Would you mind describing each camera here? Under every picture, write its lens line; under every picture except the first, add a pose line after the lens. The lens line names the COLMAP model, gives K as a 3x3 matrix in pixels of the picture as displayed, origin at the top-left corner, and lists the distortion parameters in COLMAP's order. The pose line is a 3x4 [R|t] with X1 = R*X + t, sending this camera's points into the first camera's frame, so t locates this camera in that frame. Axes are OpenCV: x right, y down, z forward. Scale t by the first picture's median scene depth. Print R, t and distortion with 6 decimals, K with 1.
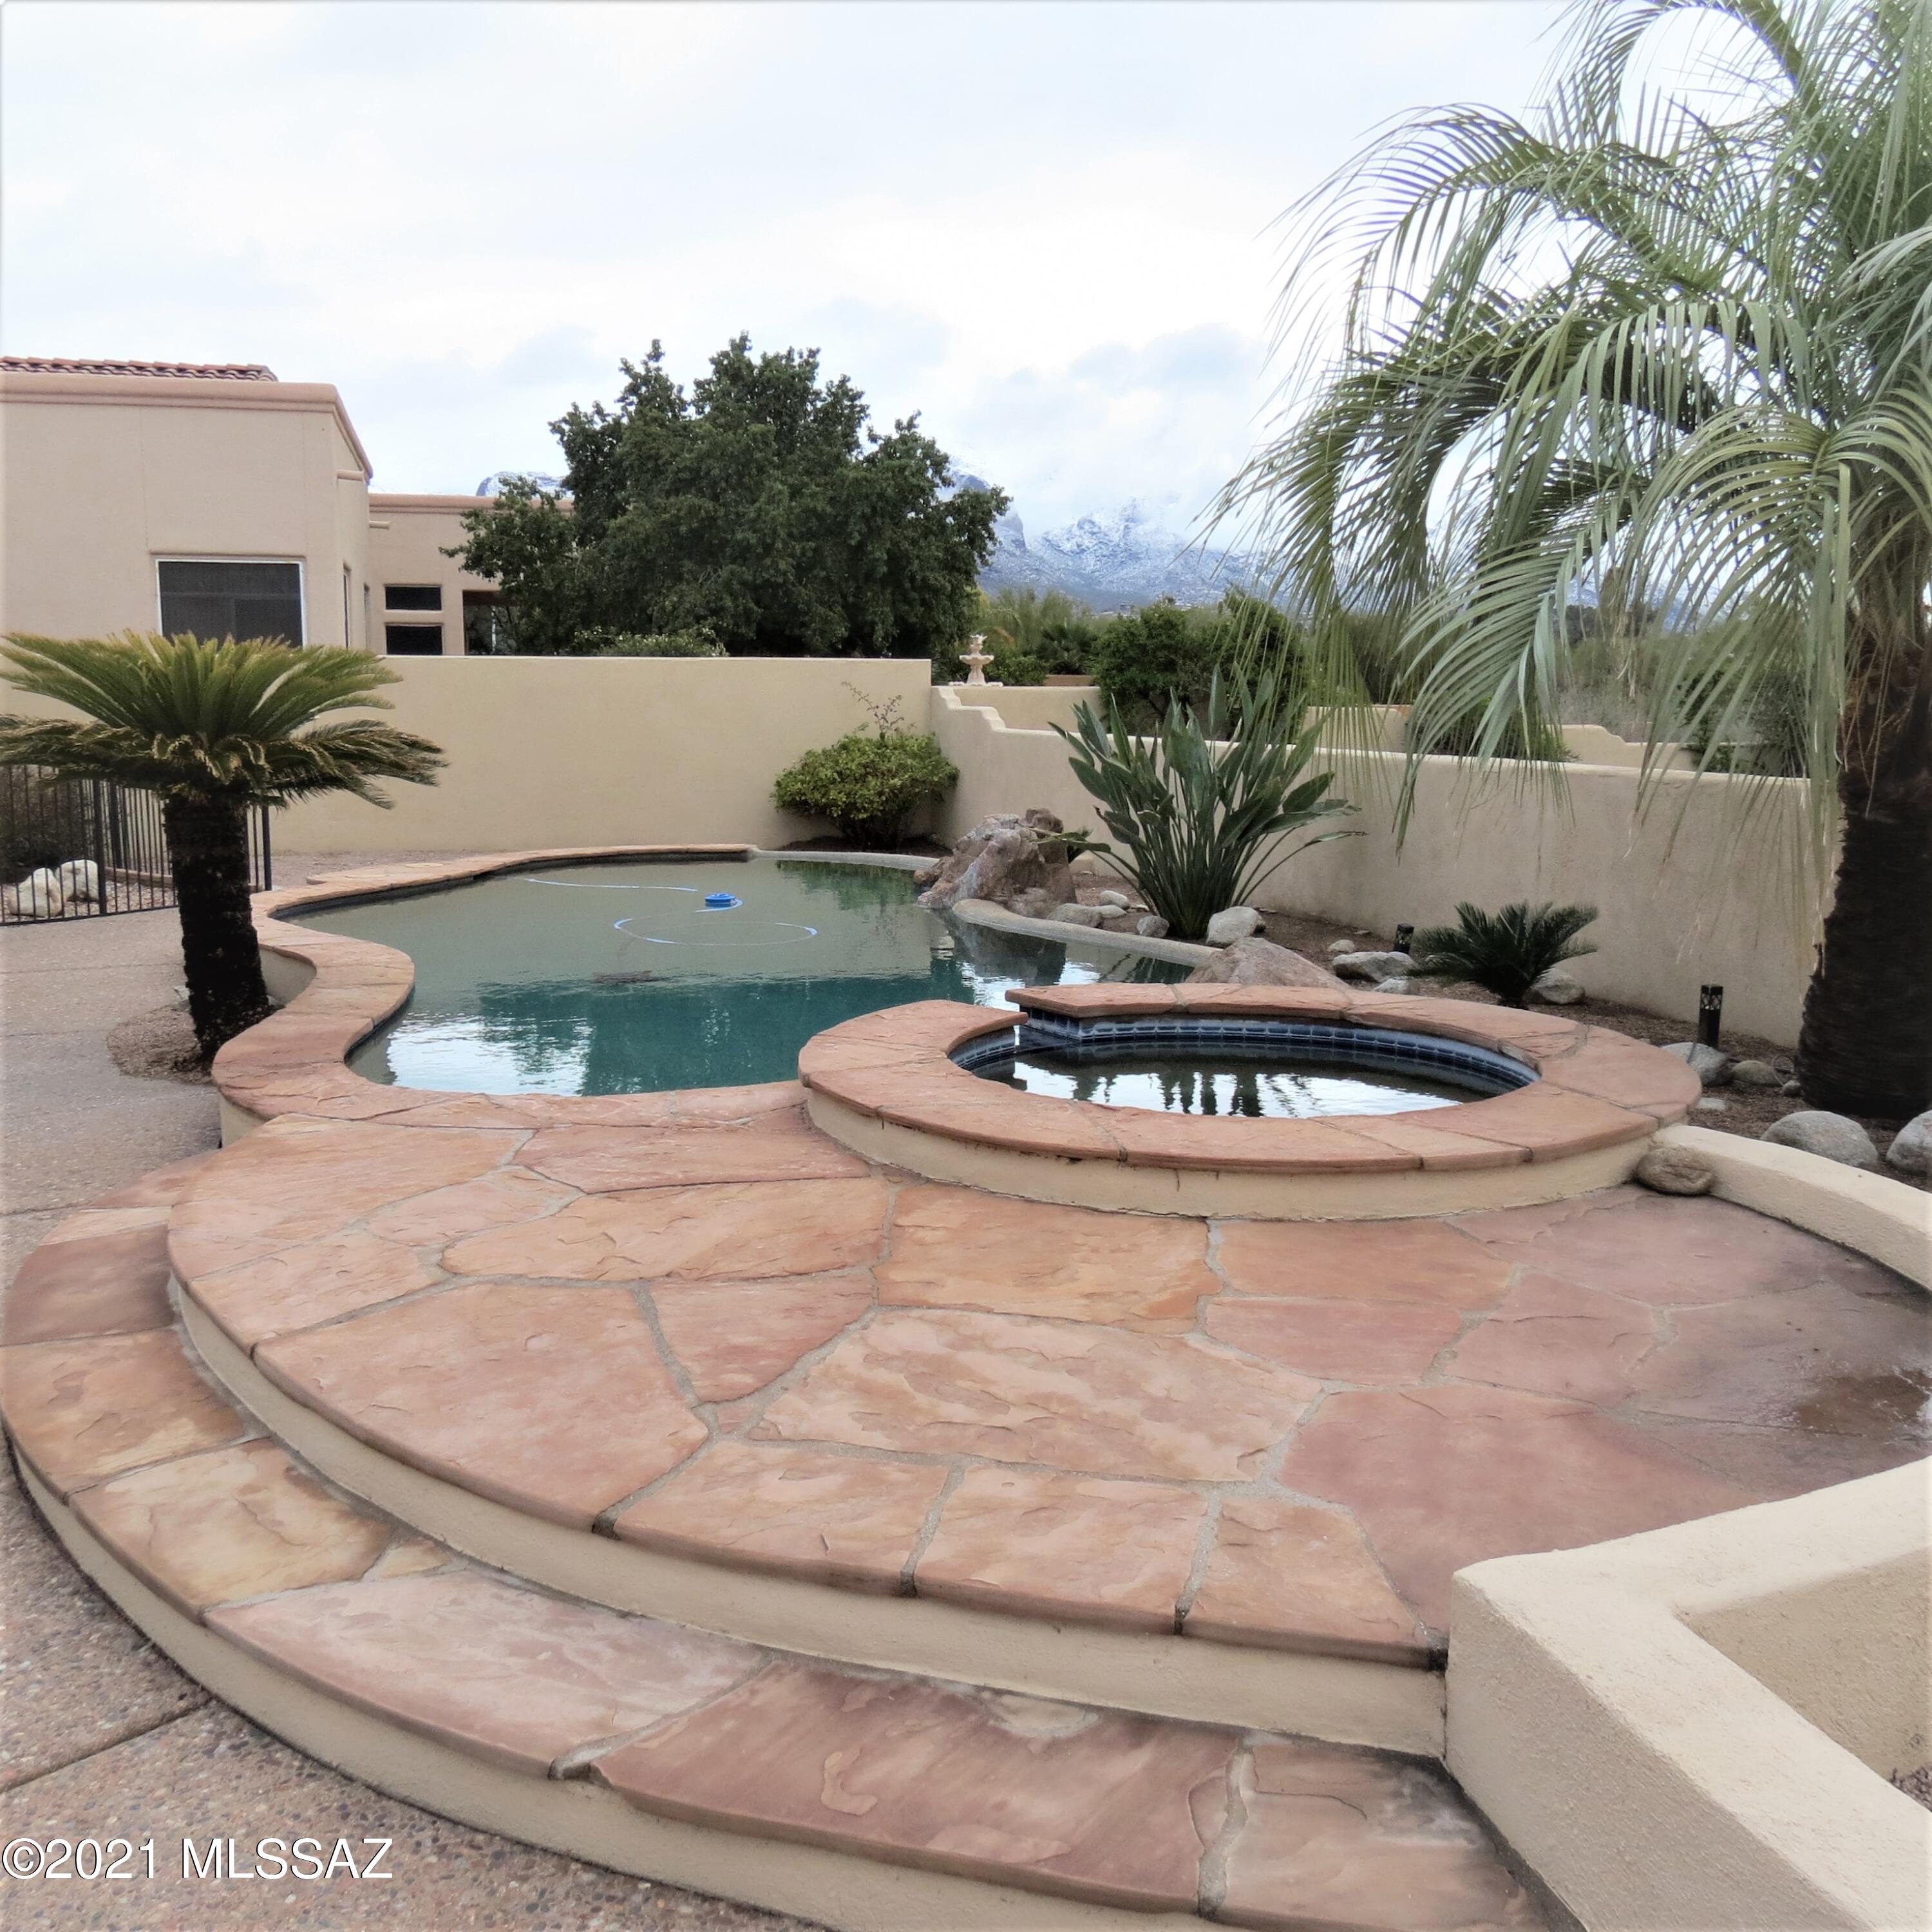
lens RADIAL K [[1871.8, 0, 966.0], [0, 1871.8, 966.0], [0, 0, 1]] dist [0.001239, -0.003322]
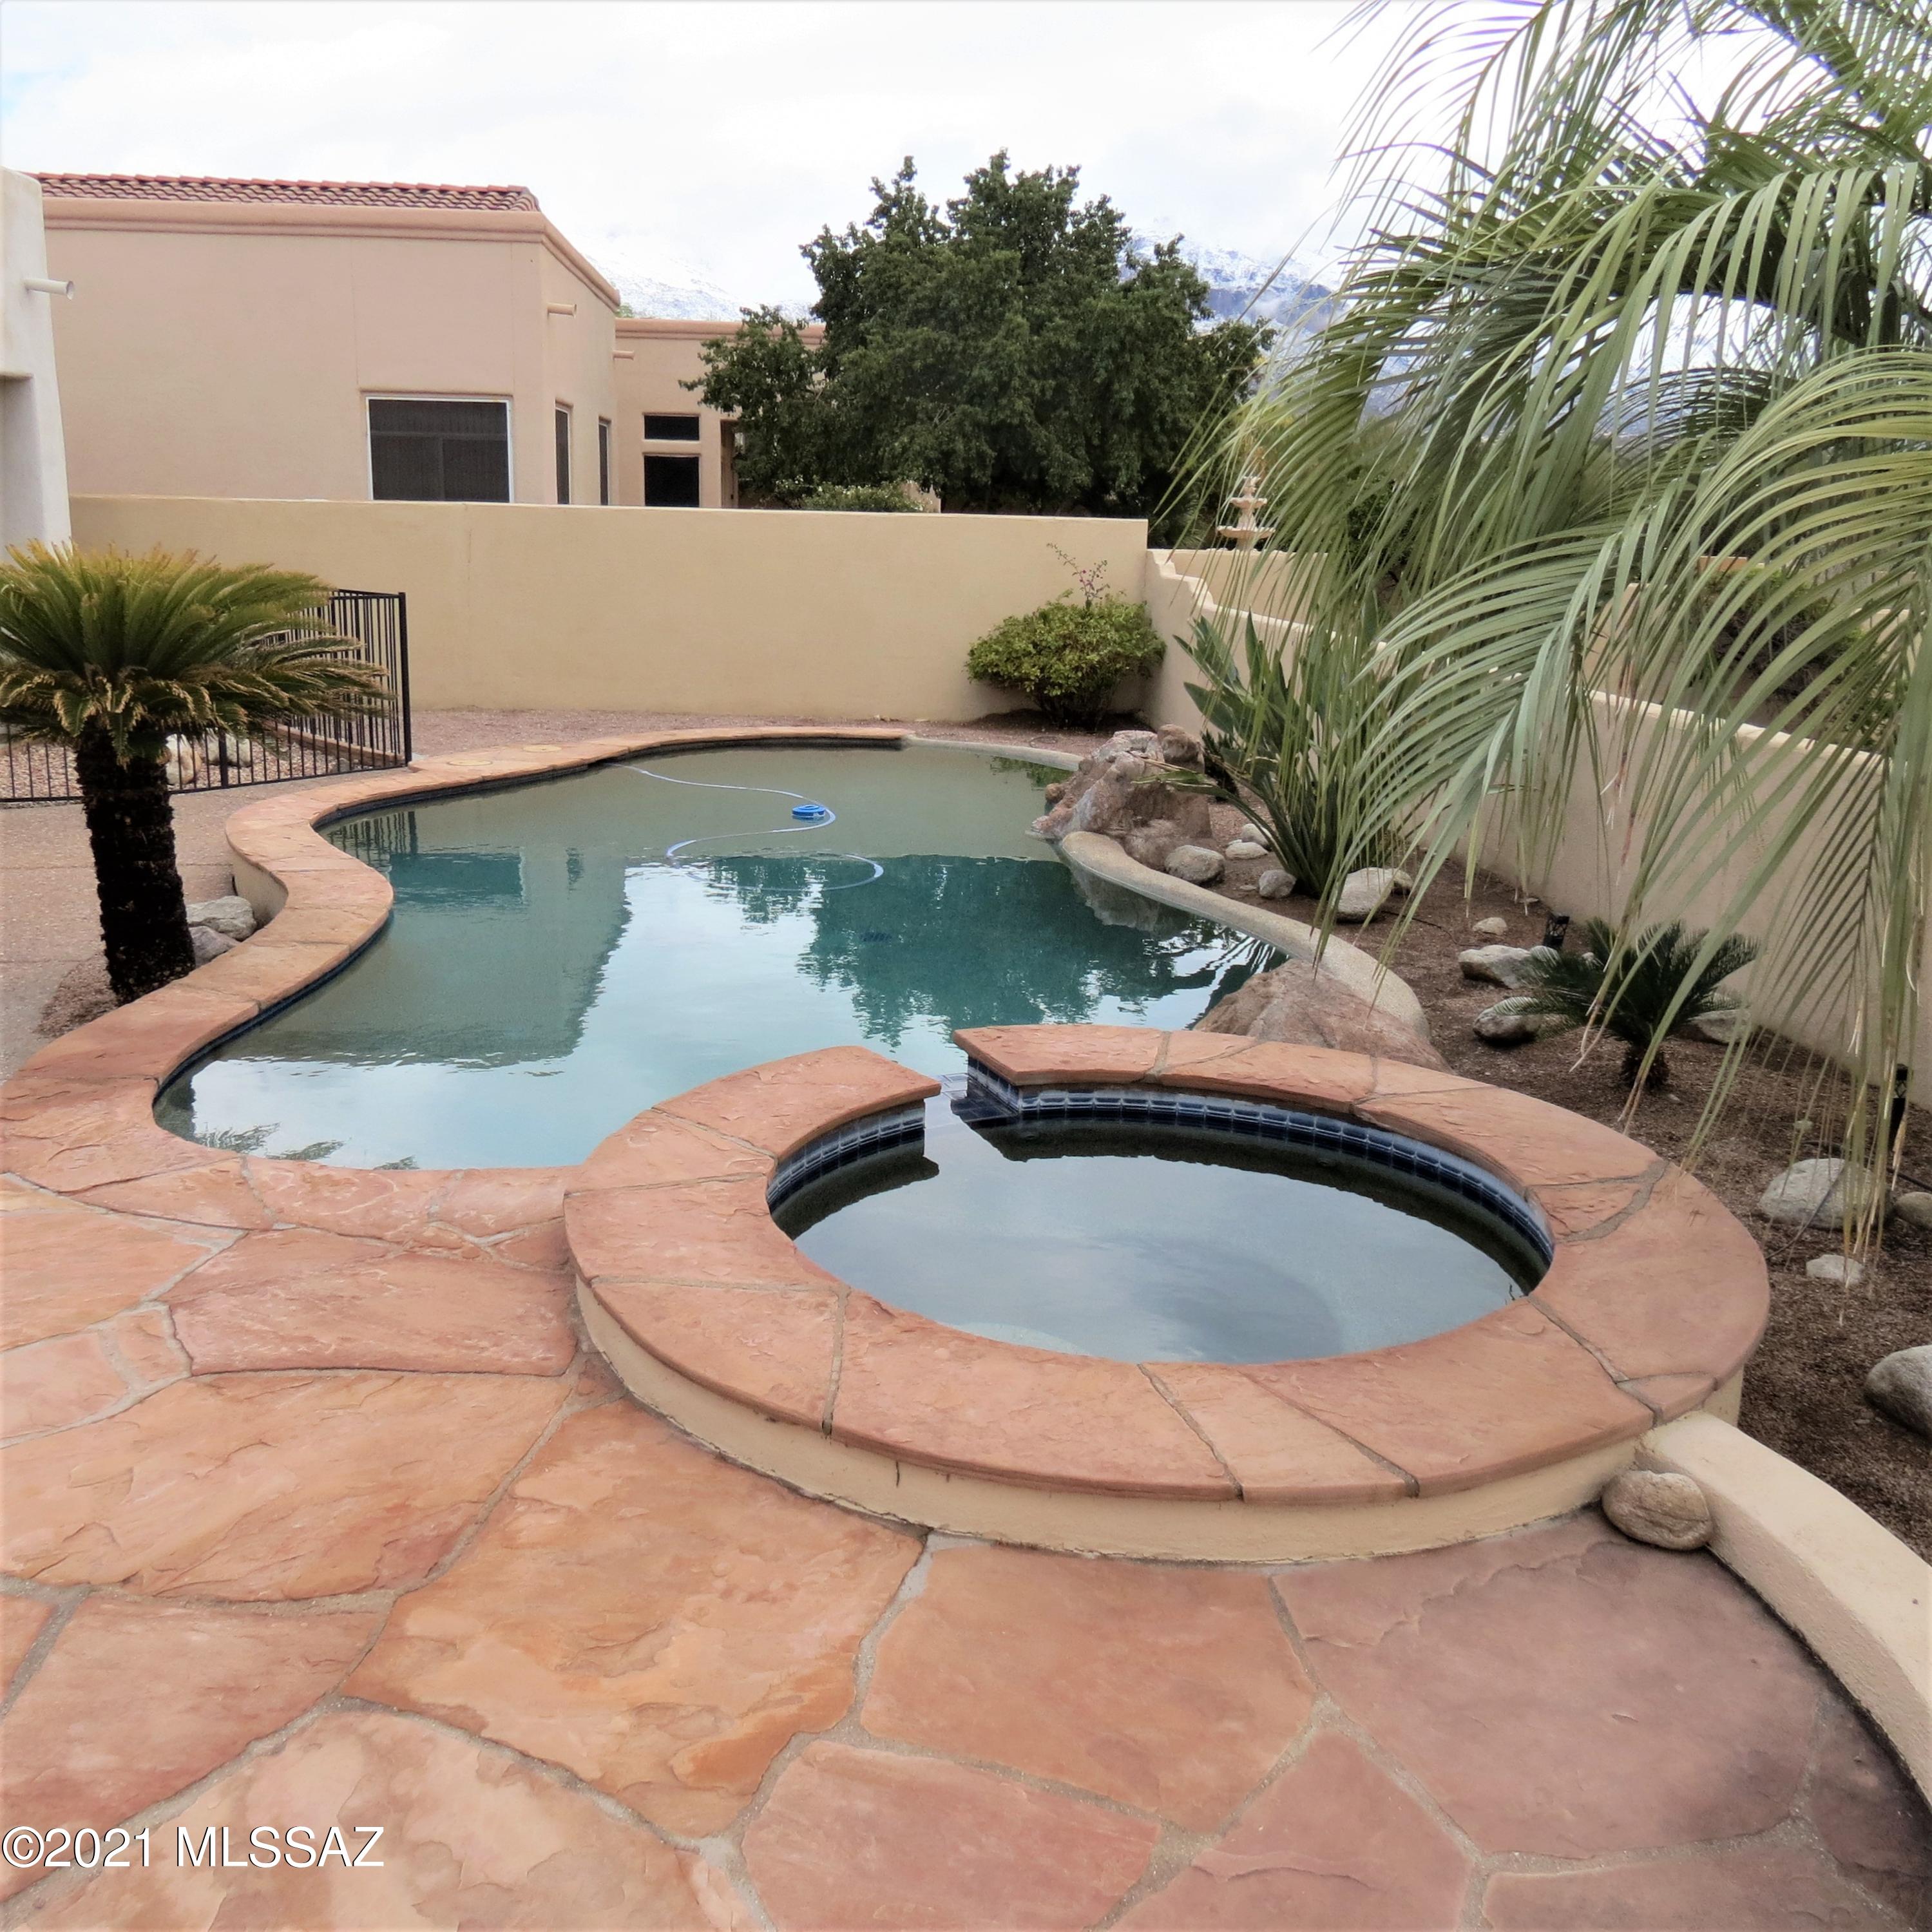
lens RADIAL K [[1860.2, 0, 967.0], [0, 1860.2, 924.7], [0, 0, 1]] dist [-0.001966, 0.001731]
pose [[0.984094, 0.060067, -0.167184, 0.090159], [-0.047111, 0.995648, 0.080413, -0.055379], [0.171286, -0.071257, 0.982641, 0.120643]]
